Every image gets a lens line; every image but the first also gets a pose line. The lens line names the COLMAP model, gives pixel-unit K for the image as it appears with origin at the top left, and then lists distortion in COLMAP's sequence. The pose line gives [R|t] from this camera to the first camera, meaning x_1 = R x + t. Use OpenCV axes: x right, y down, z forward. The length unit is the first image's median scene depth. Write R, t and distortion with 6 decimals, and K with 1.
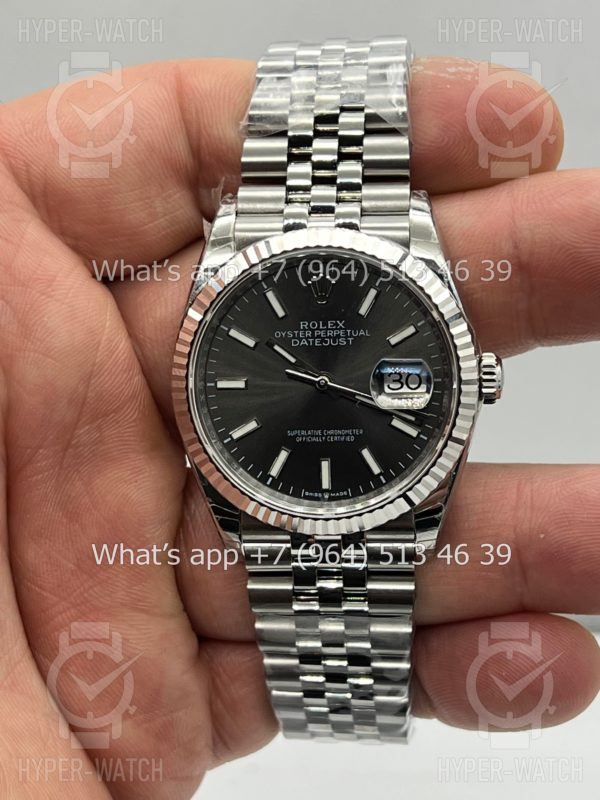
lens RADIAL K [[1913.2, 0, 288.4], [0, 1913.2, 386.3], [0, 0, 1]] dist [0.180389, -0.526419]
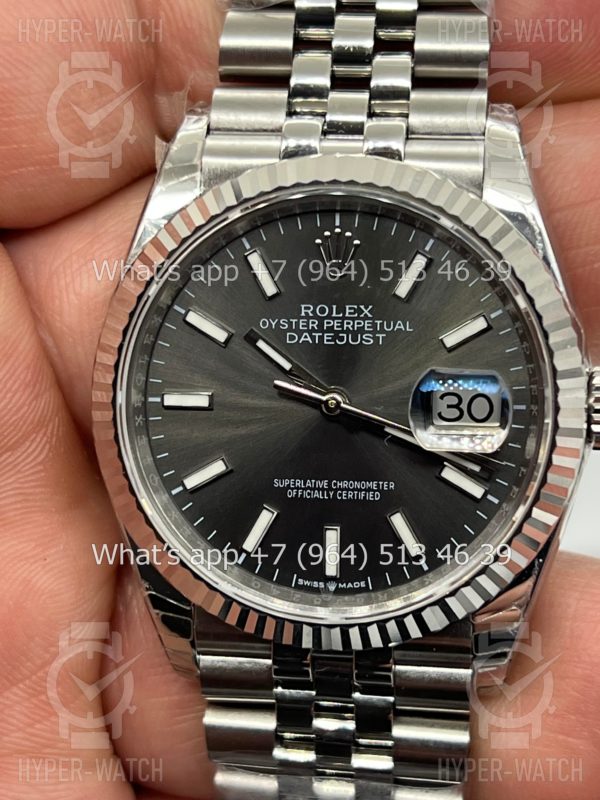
lens RADIAL K [[1800.6, 0, 300.0], [0, 1800.6, 400.0], [0, 0, 1]] dist [0.238280, -0.538628]
pose [[0.998466, 0.041189, -0.037015, 0.028693], [-0.041612, 0.999076, -0.010714, 0.003513], [0.036539, 0.012237, 0.999257, 0.414904]]
